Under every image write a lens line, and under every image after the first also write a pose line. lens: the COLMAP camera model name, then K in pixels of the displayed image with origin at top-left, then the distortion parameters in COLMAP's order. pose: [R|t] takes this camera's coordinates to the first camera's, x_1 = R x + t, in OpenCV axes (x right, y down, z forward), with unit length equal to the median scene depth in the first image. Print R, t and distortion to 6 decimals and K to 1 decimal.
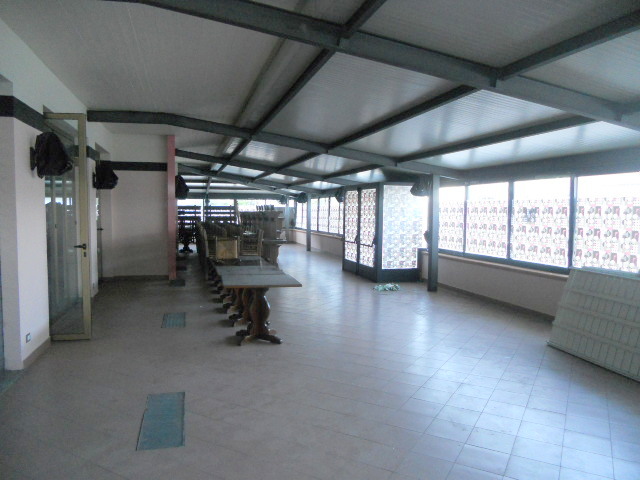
lens RADIAL K [[491.3, 0, 320.0], [0, 491.3, 240.0], [0, 0, 1]] dist [-0.043639, 0.000462]
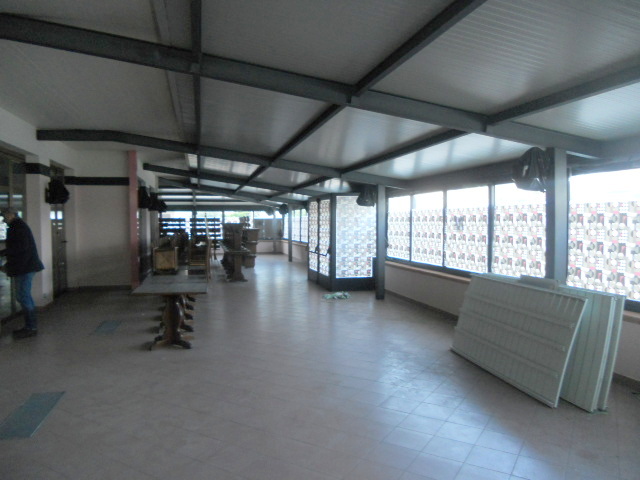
lens RADIAL K [[491.3, 0, 320.0], [0, 491.3, 240.0], [0, 0, 1]] dist [-0.043639, 0.000462]
pose [[0.999534, -0.010706, -0.028583, 0.124010], [0.010079, 0.999707, -0.022002, 0.002404], [0.028810, 0.021704, 0.999349, -0.023393]]
